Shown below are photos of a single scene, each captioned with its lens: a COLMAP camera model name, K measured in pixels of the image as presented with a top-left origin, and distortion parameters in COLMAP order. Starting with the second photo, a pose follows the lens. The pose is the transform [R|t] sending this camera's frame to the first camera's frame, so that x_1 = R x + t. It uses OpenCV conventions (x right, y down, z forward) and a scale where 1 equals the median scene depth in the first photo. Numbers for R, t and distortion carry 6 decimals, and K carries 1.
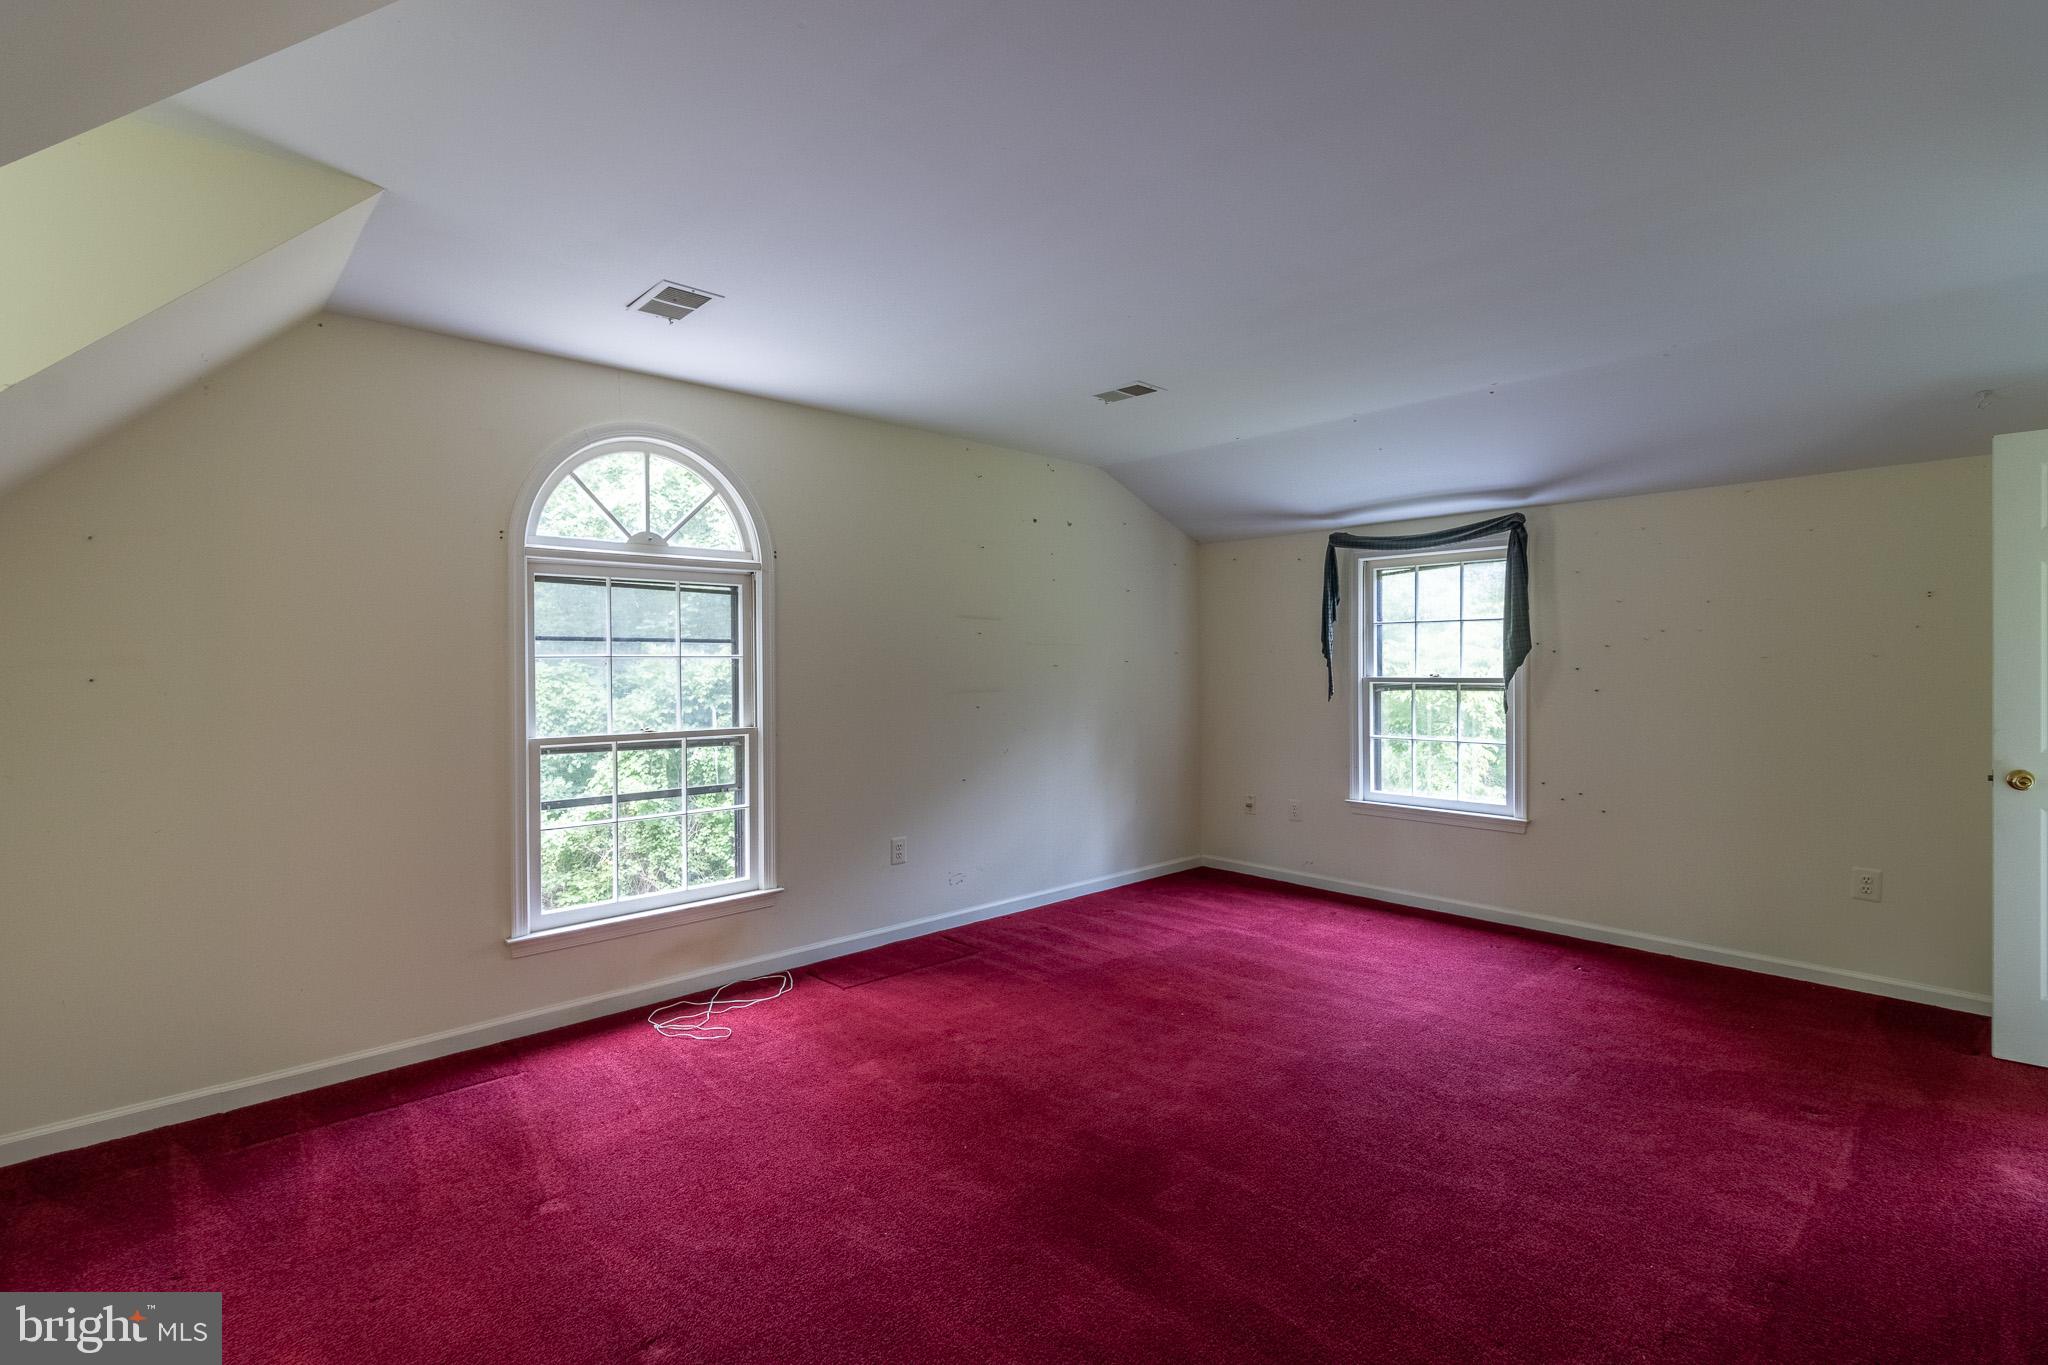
lens RADIAL K [[936.0, 0, 1017.5], [0, 936.0, 679.9], [0, 0, 1]] dist [0.014094, -0.000647]
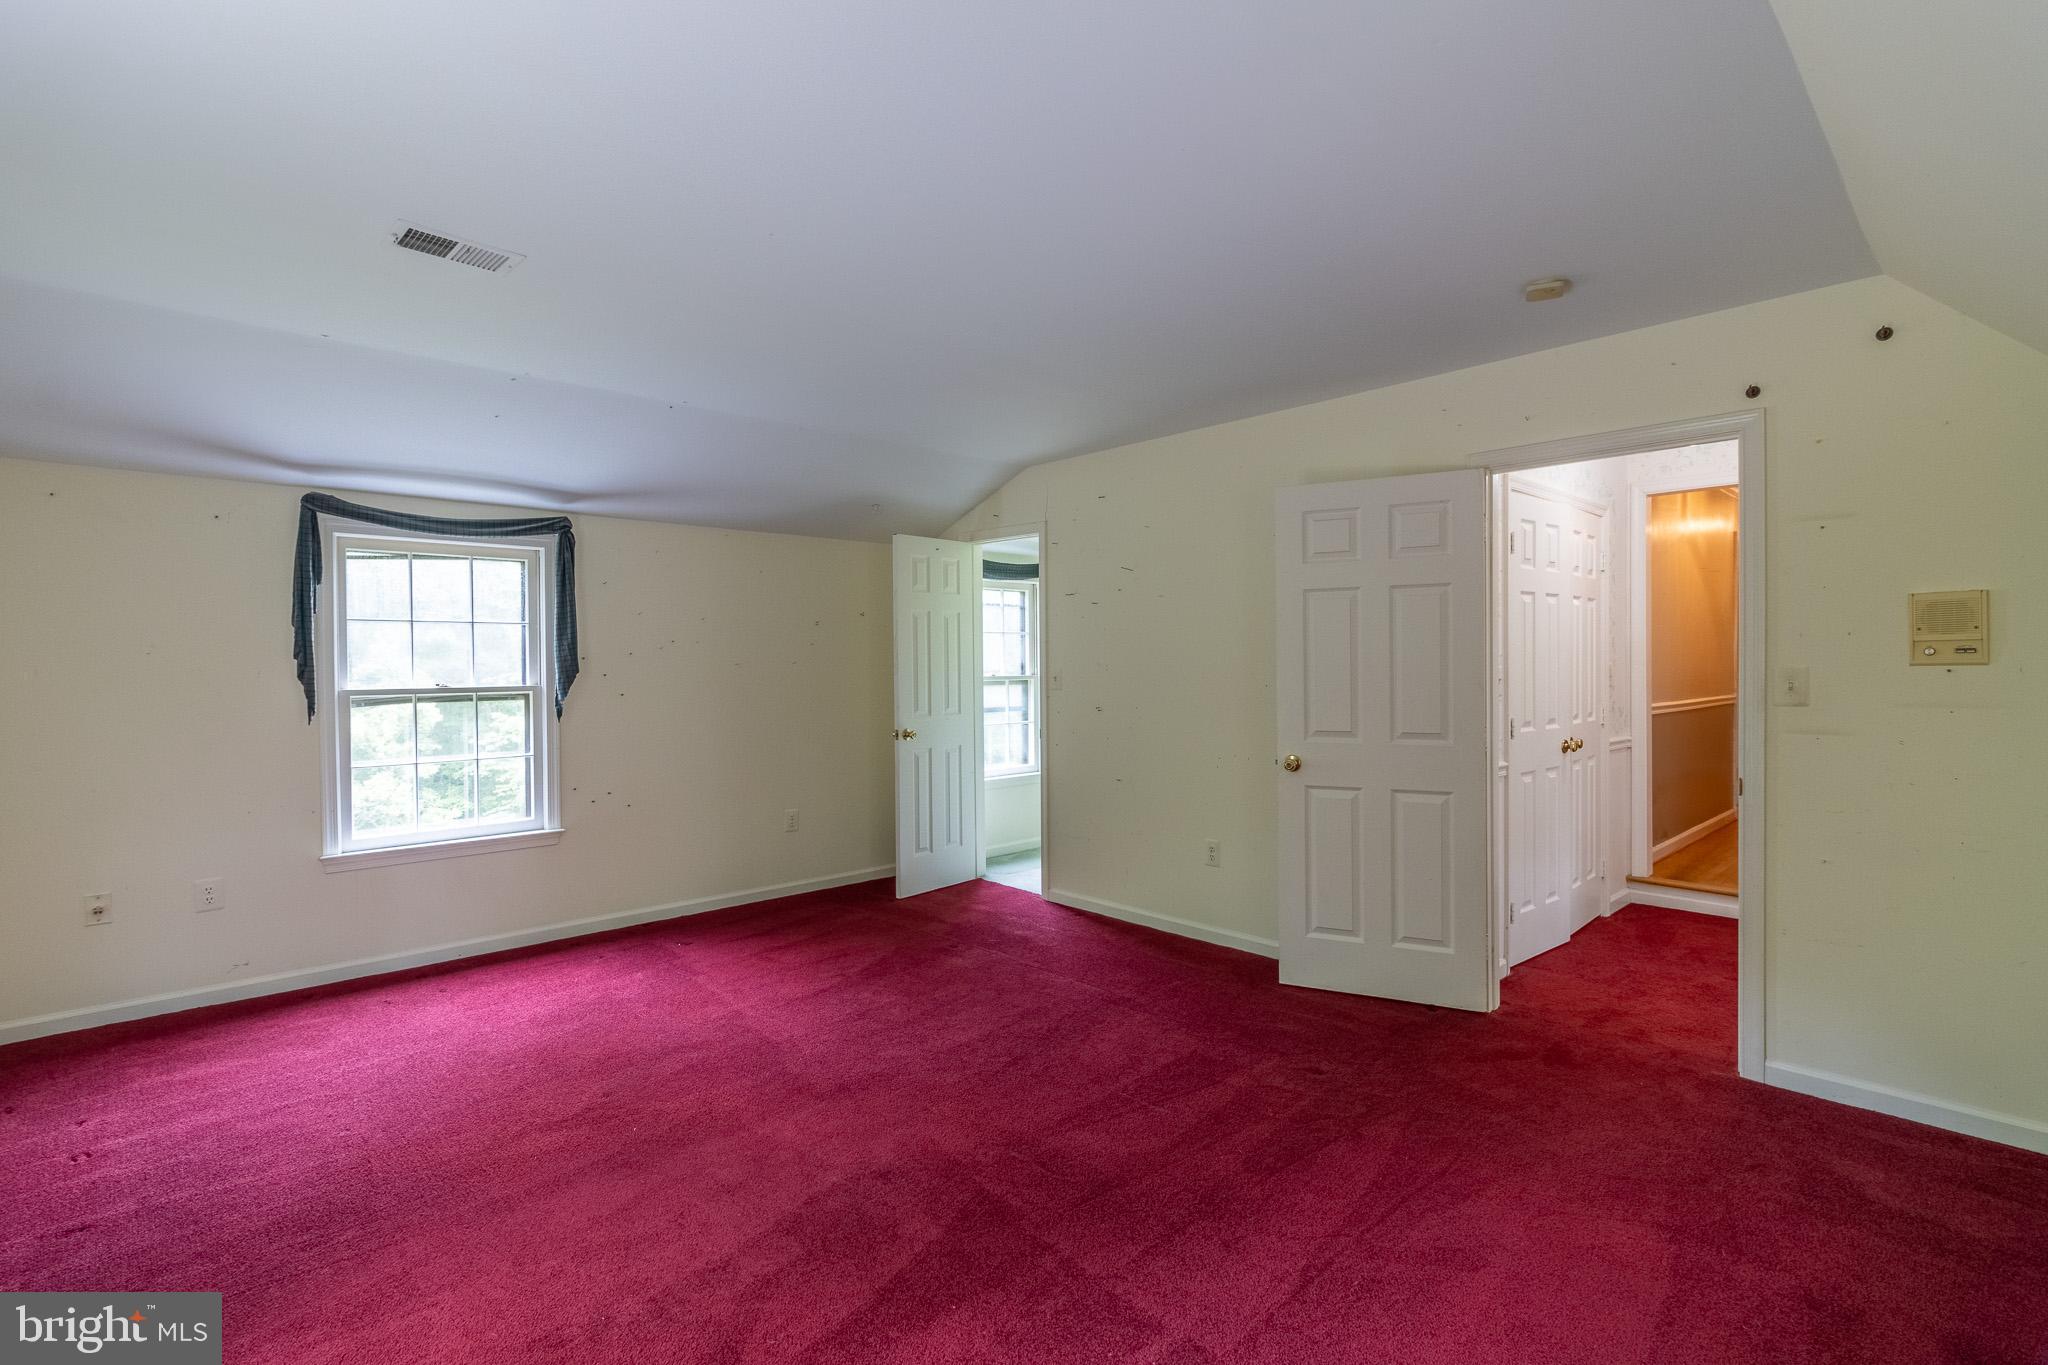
lens RADIAL K [[936.0, 0, 1037.3], [0, 936.0, 667.8], [0, 0, 1]] dist [0.014094, -0.000647]
pose [[0.015244, -0.000913, 0.999883, -0.424048], [0.026271, 0.999655, 0.000512, -0.006681], [-0.999539, 0.026260, 0.015263, 0.471323]]
